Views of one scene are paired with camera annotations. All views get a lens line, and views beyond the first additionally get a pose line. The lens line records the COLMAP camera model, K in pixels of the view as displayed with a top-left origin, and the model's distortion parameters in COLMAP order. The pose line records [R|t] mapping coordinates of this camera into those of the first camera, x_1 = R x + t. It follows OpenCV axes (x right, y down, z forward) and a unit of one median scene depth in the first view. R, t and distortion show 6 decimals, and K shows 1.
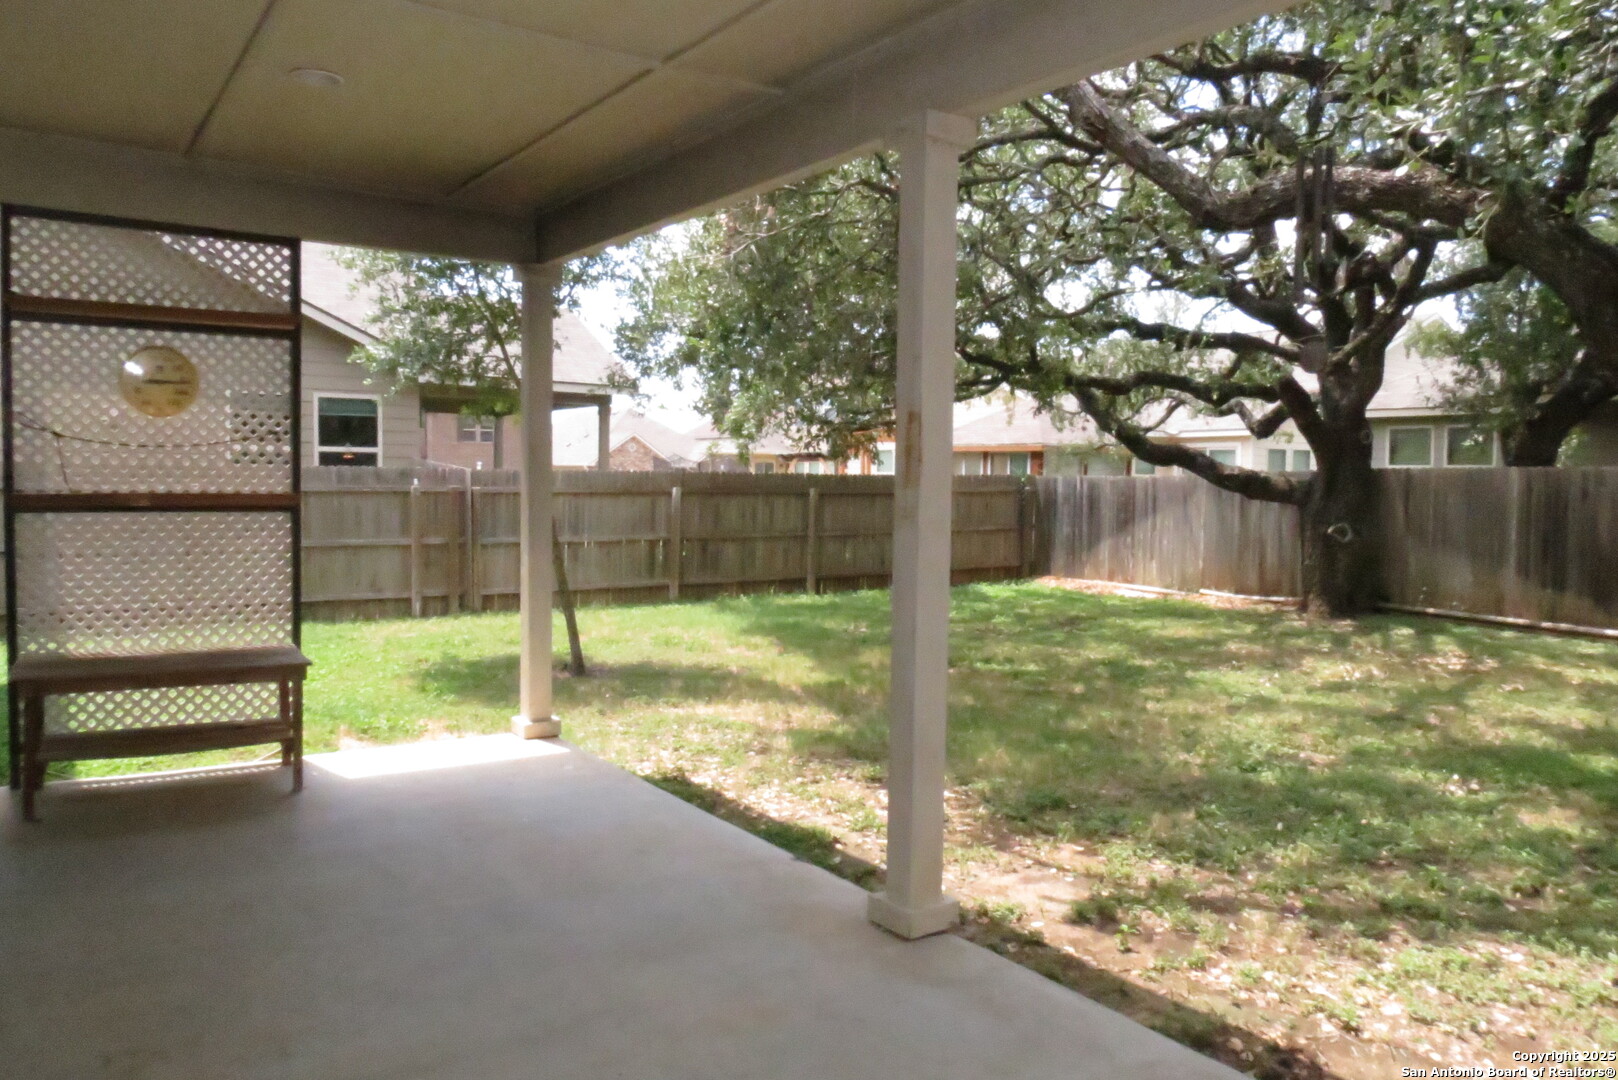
lens RADIAL K [[1148.6, 0, 804.0], [0, 1148.6, 537.7], [0, 0, 1]] dist [-0.006873, -0.002258]
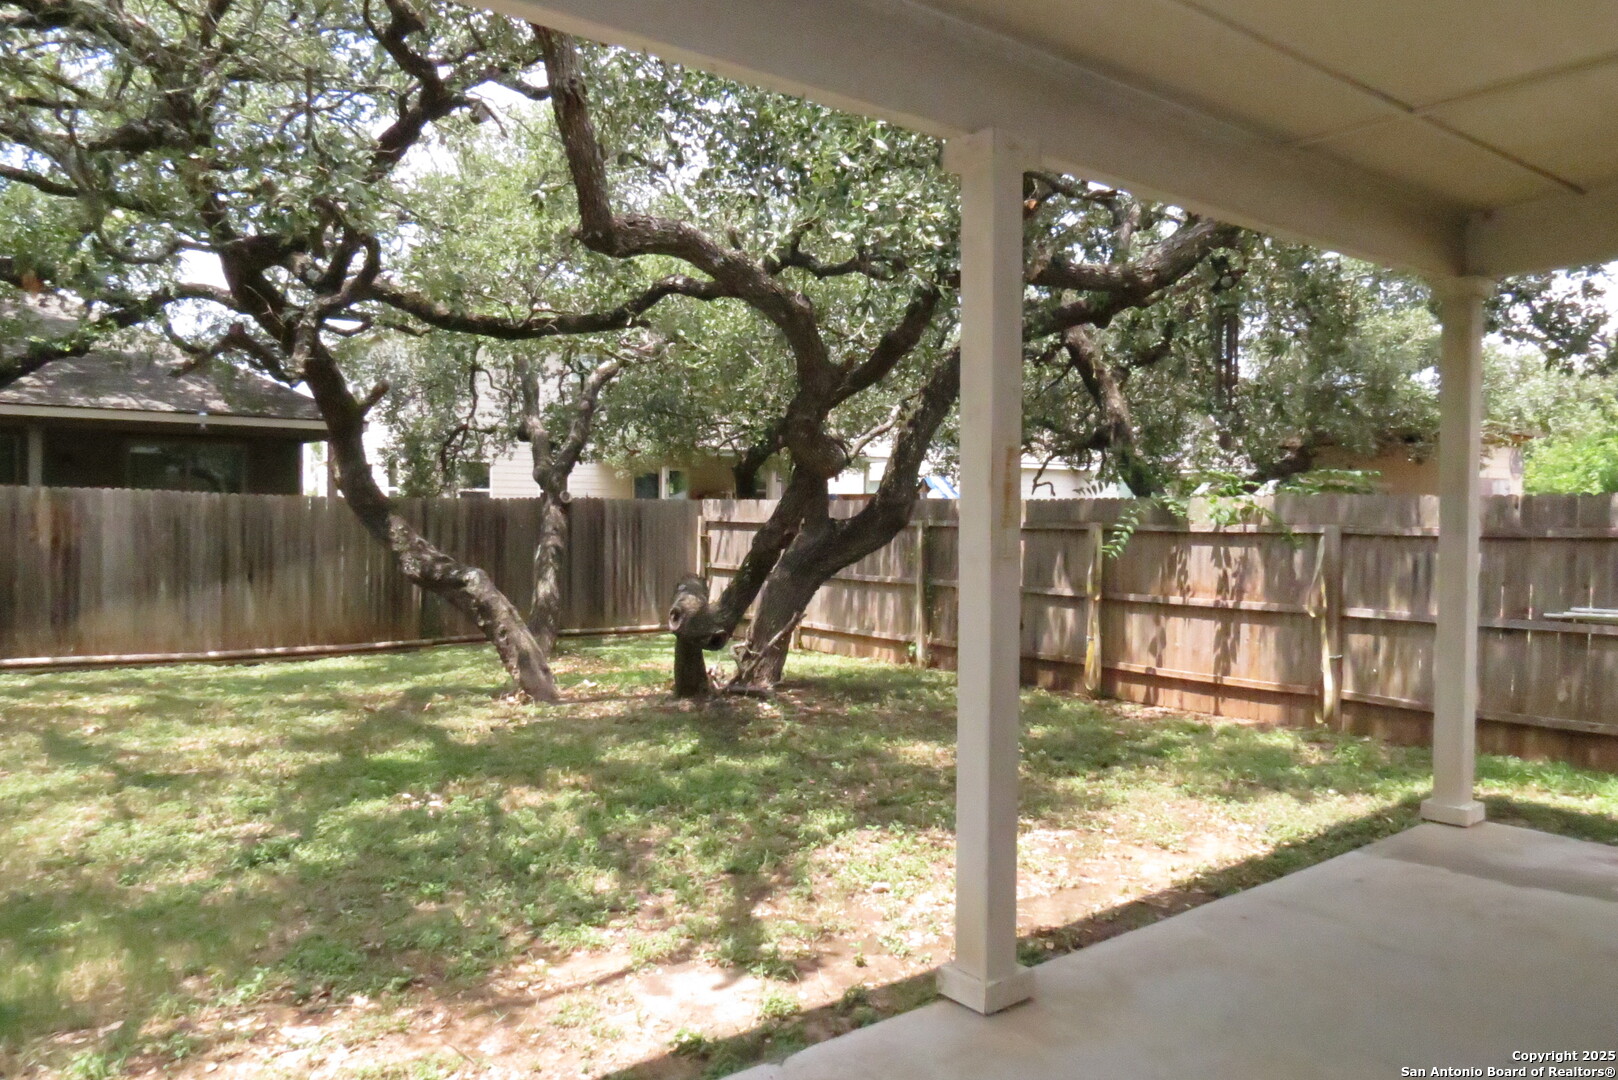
lens RADIAL K [[1148.6, 0, 803.5], [0, 1148.6, 539.5], [0, 0, 1]] dist [-0.006873, -0.002258]
pose [[-0.141942, -0.011075, 0.989813, -0.676483], [0.014062, 0.999814, 0.013204, -0.045433], [-0.989775, 0.015792, -0.141760, 1.055731]]
